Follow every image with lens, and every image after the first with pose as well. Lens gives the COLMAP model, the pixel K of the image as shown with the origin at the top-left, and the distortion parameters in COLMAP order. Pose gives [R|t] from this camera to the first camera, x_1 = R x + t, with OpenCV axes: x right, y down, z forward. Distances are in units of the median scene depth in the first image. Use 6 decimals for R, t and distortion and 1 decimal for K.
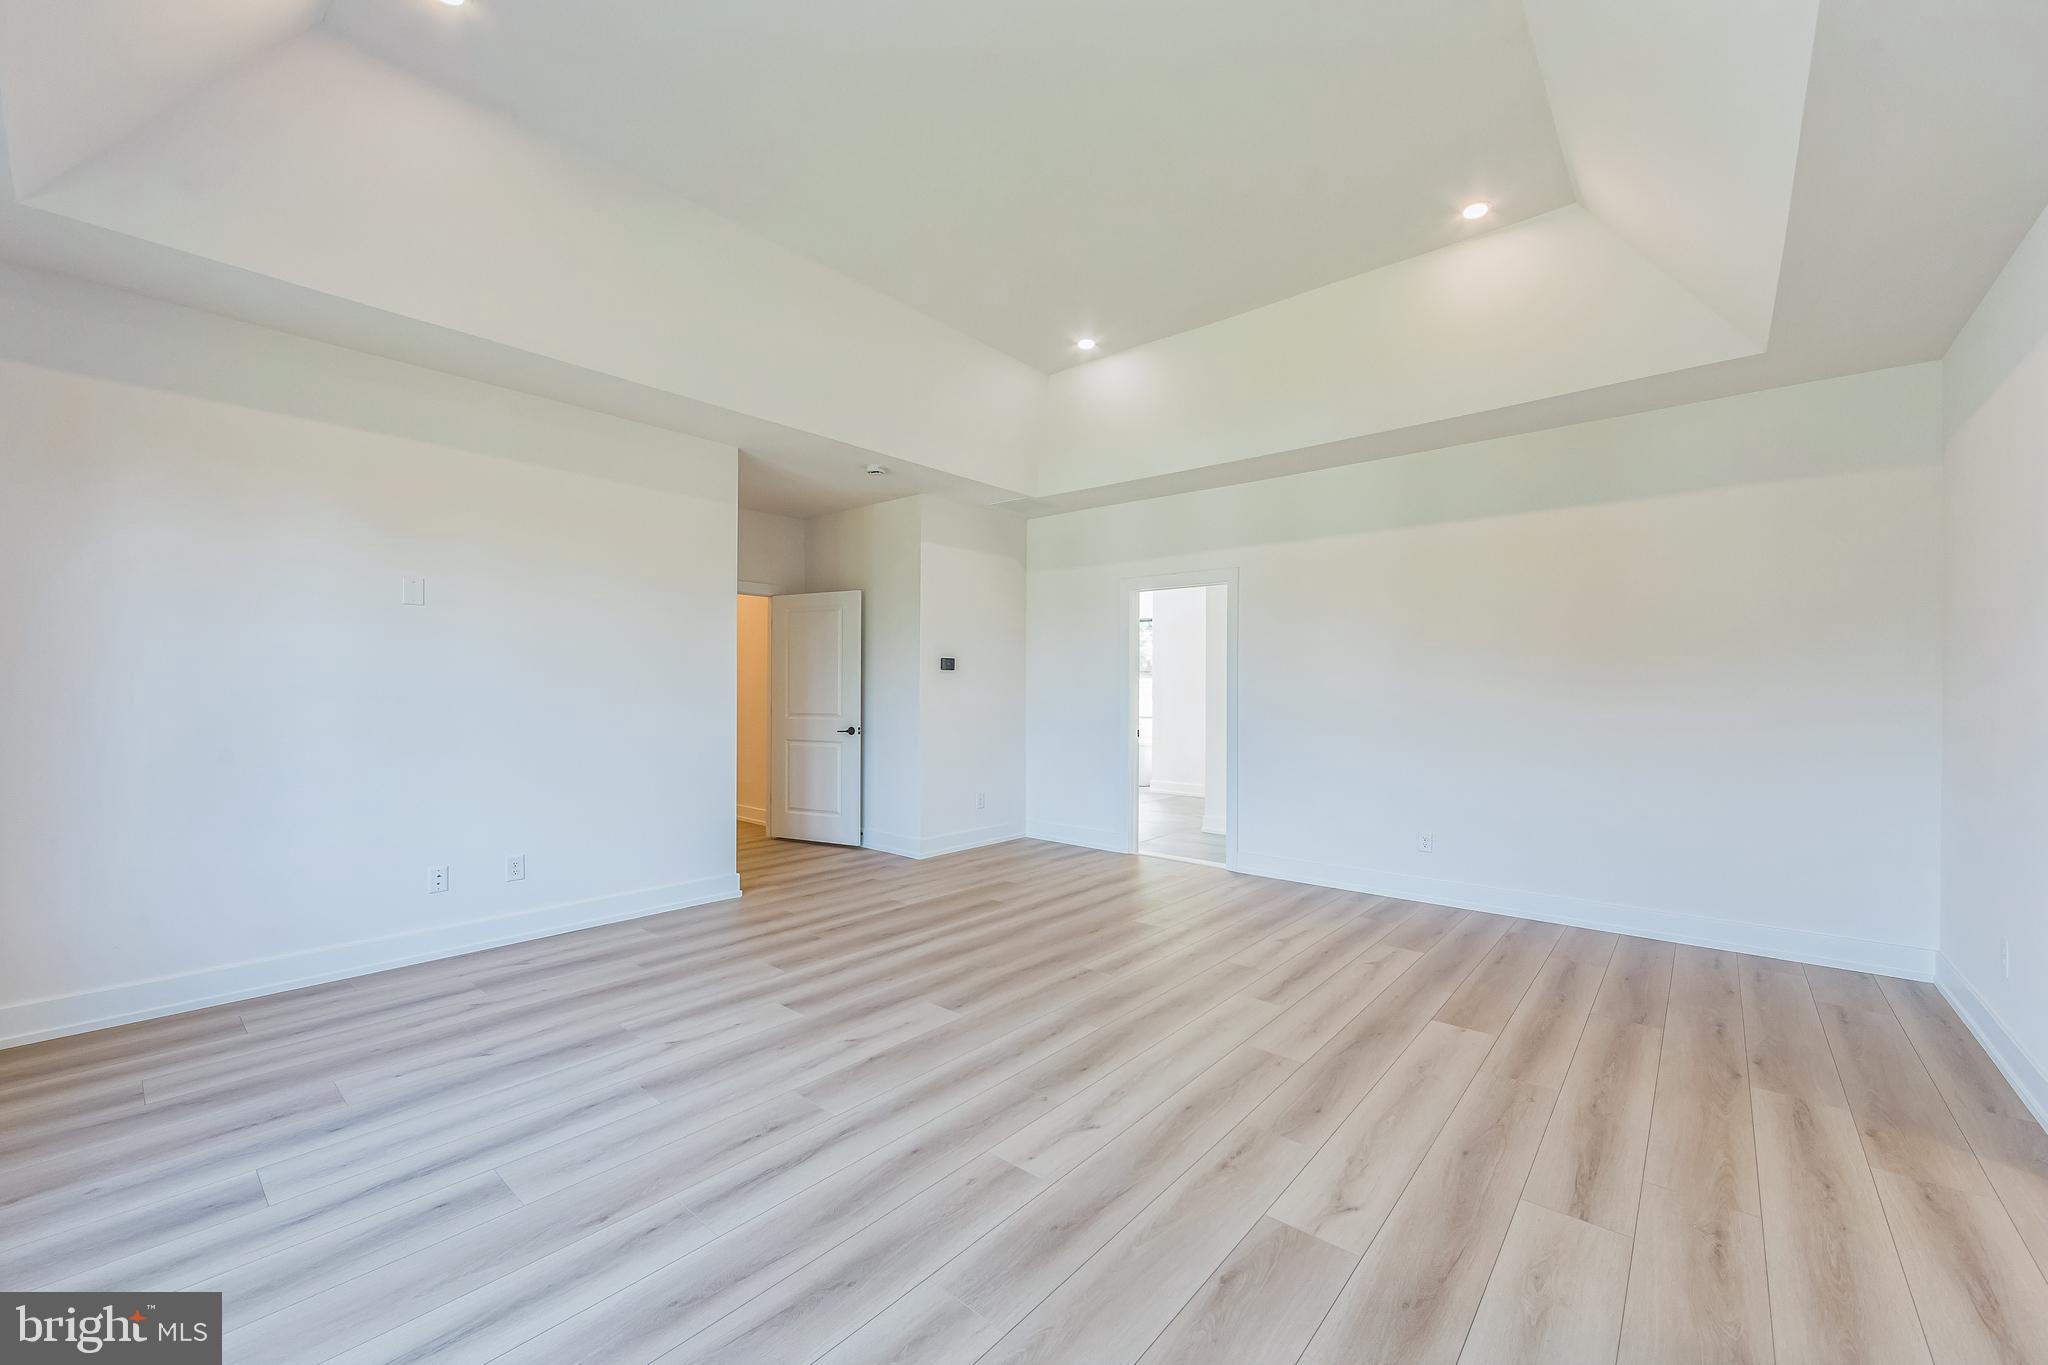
lens RADIAL K [[802.9, 0, 1023.9], [0, 802.9, 684.3], [0, 0, 1]] dist [0.003452, -0.000042]
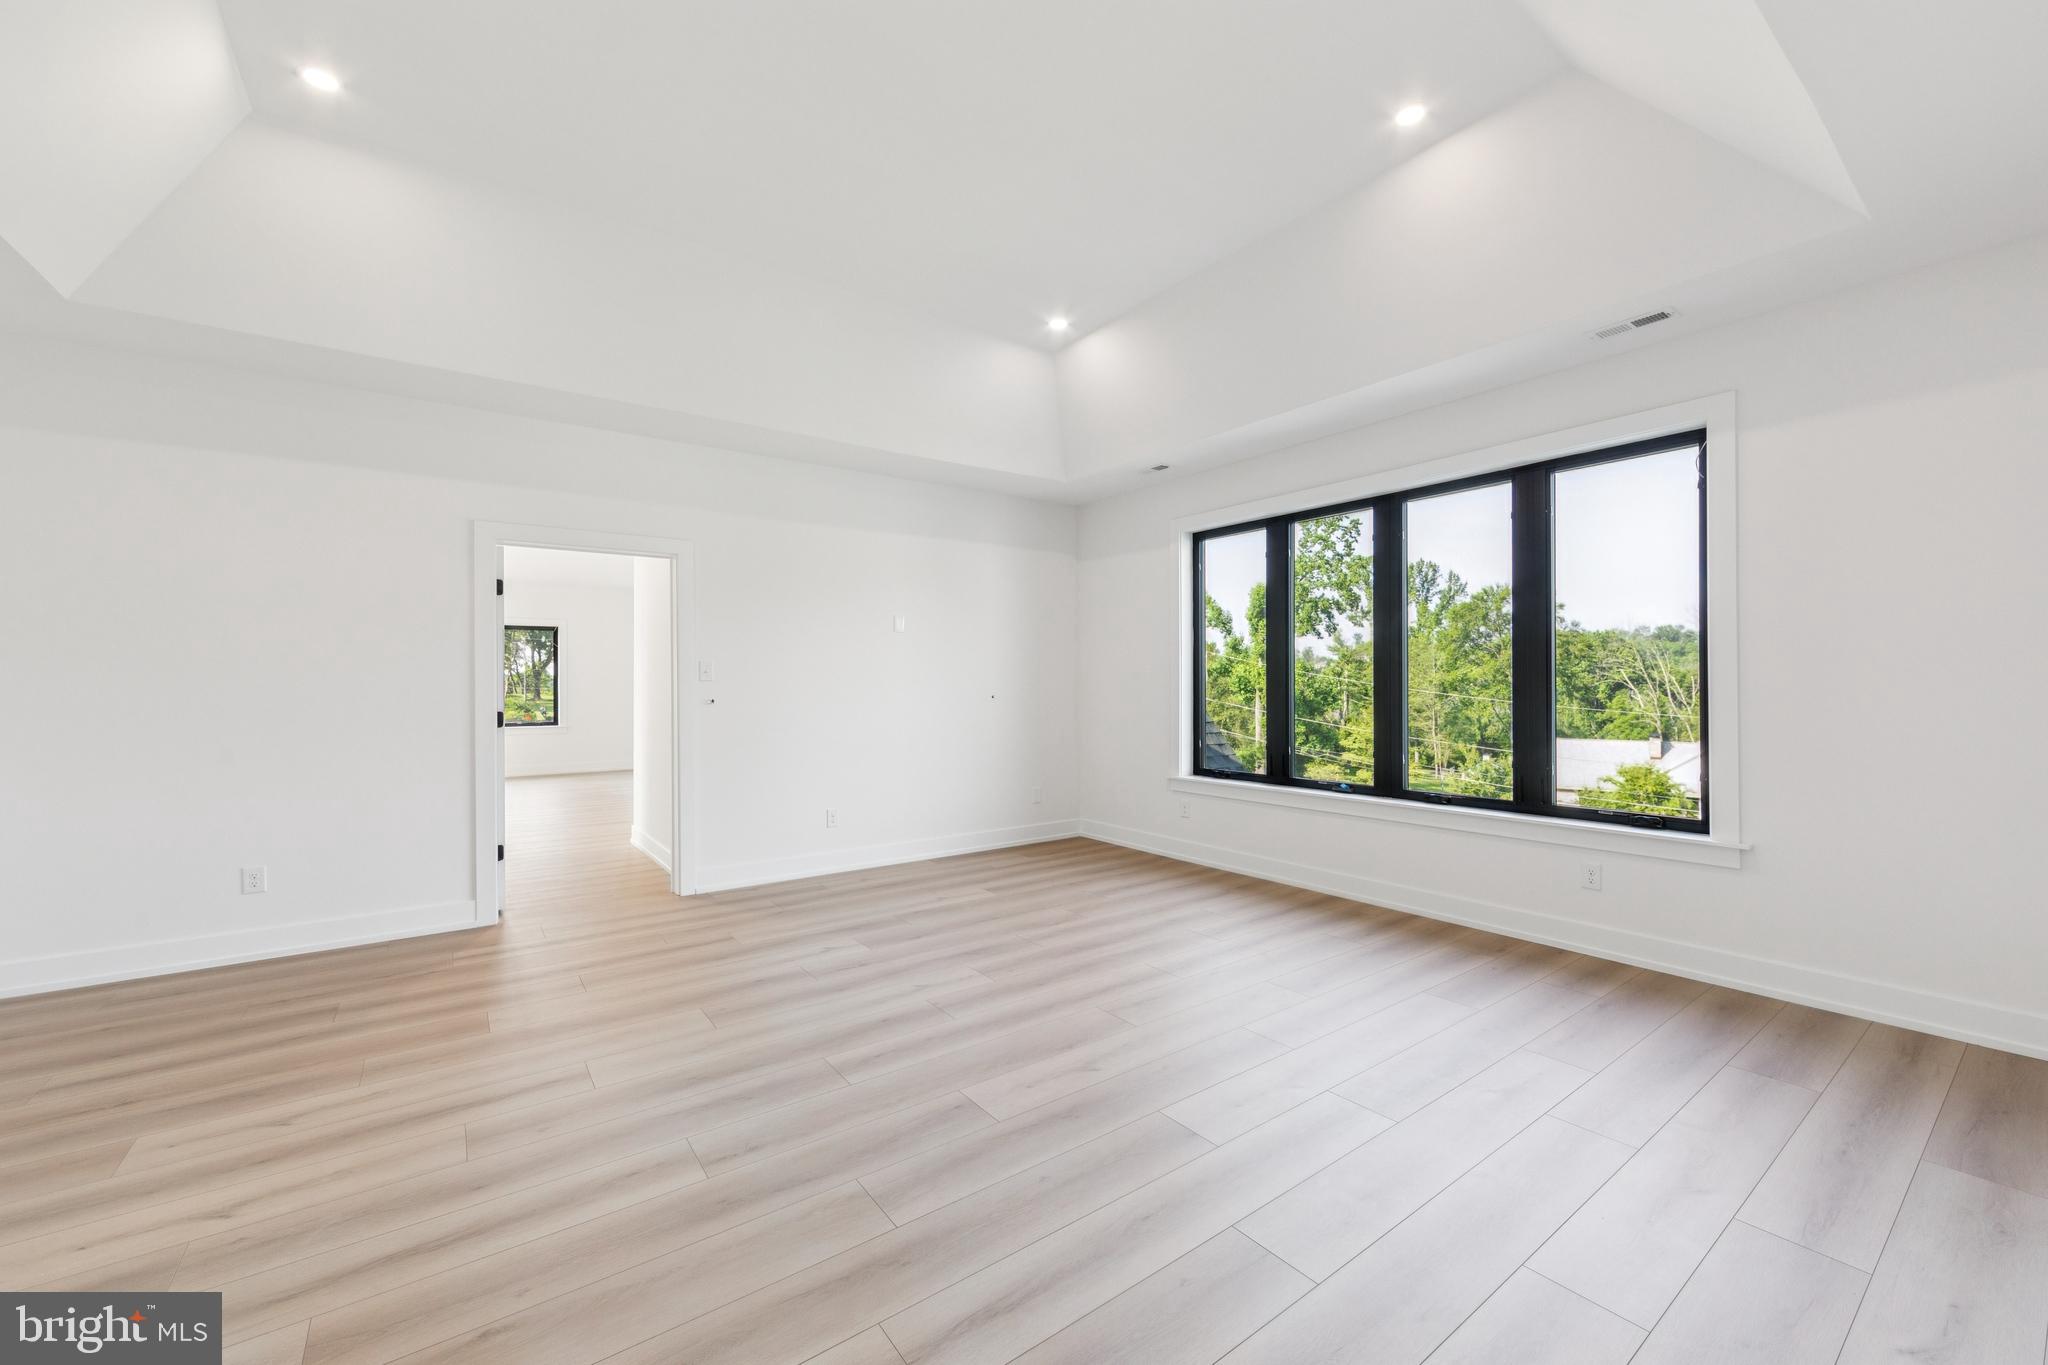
lens RADIAL K [[802.9, 0, 1023.9], [0, 802.9, 683.9], [0, 0, 1]] dist [0.003452, -0.000042]
pose [[-0.973605, -0.000787, 0.228238, -0.404001], [-0.001902, 0.999987, -0.004665, 0.011826], [-0.228232, -0.004976, -0.973594, 2.221902]]
